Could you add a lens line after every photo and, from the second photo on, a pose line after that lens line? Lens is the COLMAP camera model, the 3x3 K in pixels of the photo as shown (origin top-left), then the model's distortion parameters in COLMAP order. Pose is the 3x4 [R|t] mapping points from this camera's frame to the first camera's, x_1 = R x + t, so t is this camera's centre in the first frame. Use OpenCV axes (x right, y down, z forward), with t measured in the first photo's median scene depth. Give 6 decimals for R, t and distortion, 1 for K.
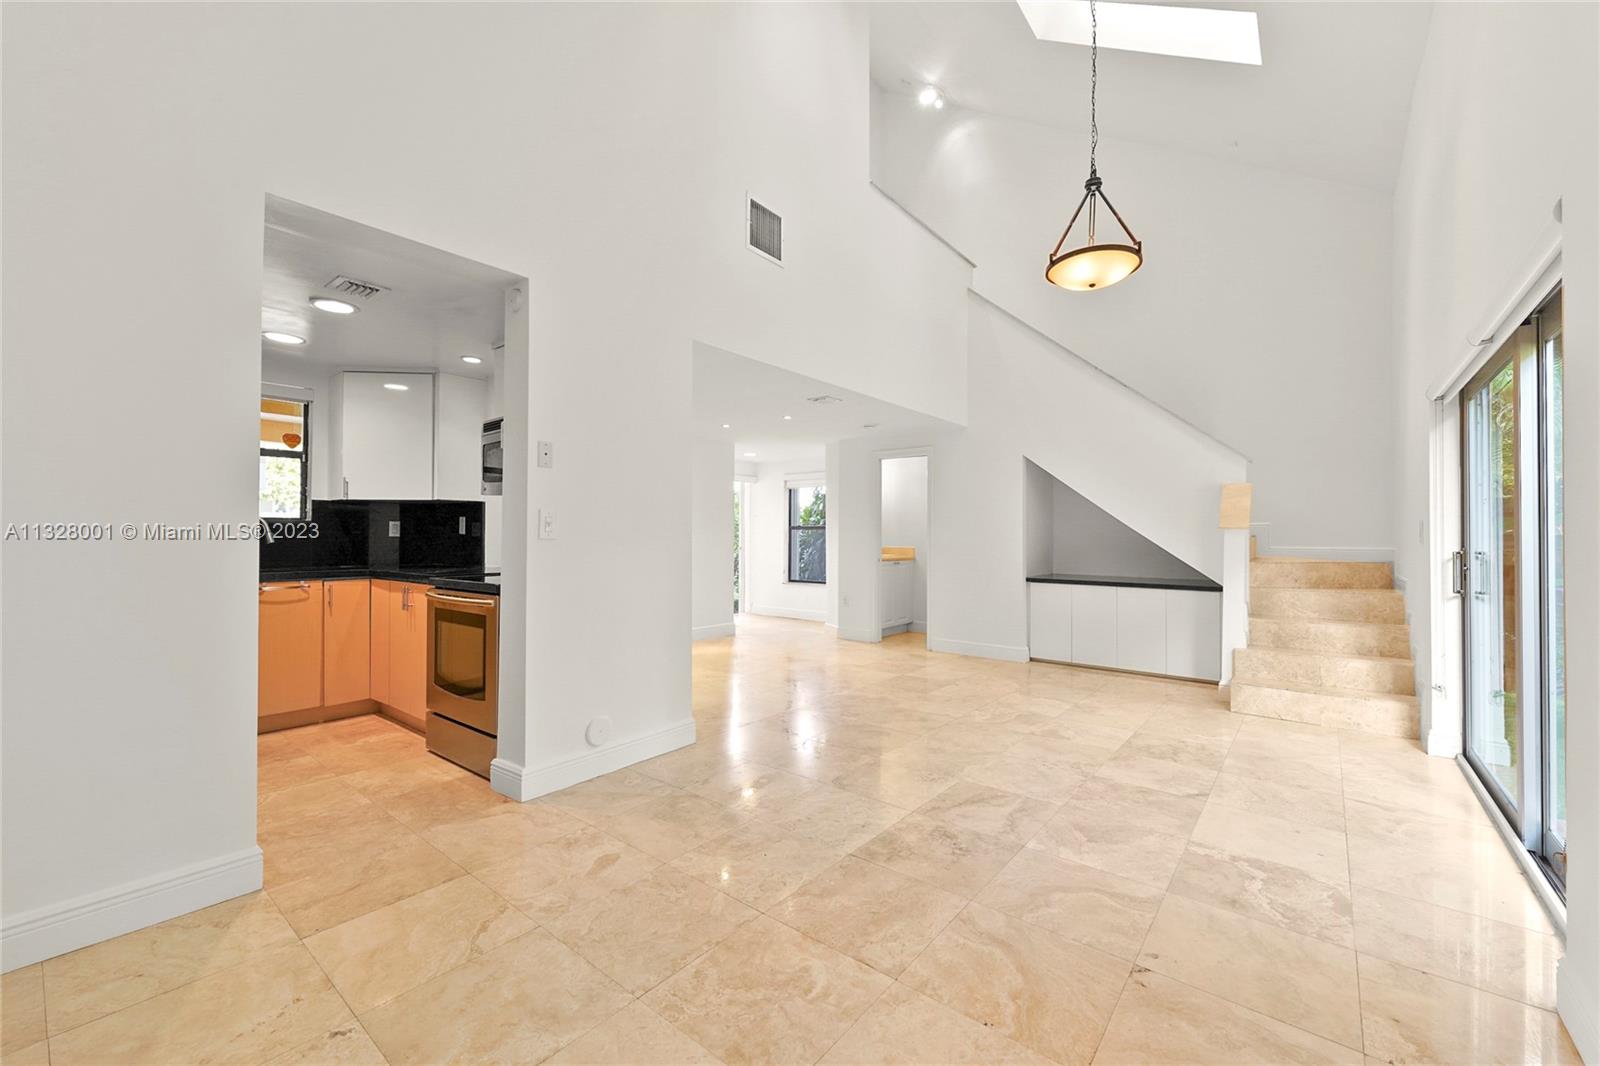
lens RADIAL K [[639.0, 0, 803.6], [0, 639.0, 520.5], [0, 0, 1]] dist [0.001623, 0.000058]
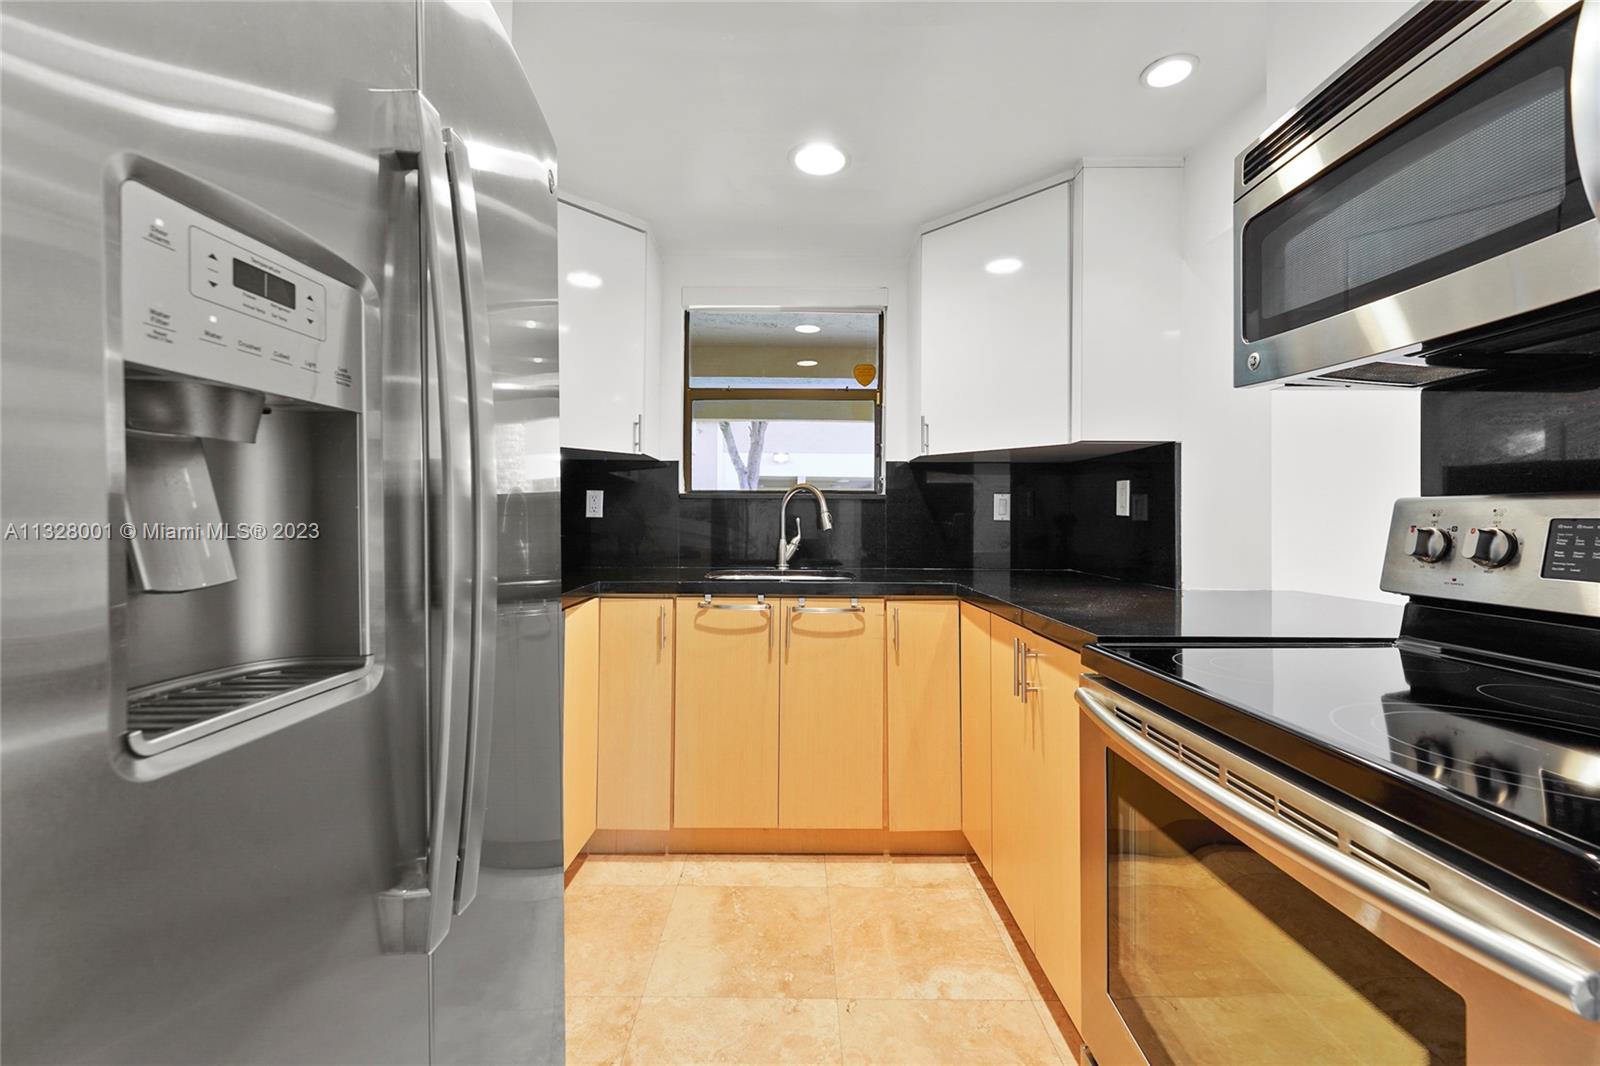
lens RADIAL K [[639.0, 0, 803.6], [0, 639.0, 520.5], [0, 0, 1]] dist [0.001623, 0.000058]
pose [[0.637153, 0.005391, -0.770719, -0.343802], [0.013368, 0.999748, 0.018045, 0.014176], [0.770622, -0.021800, 0.636920, 0.549478]]
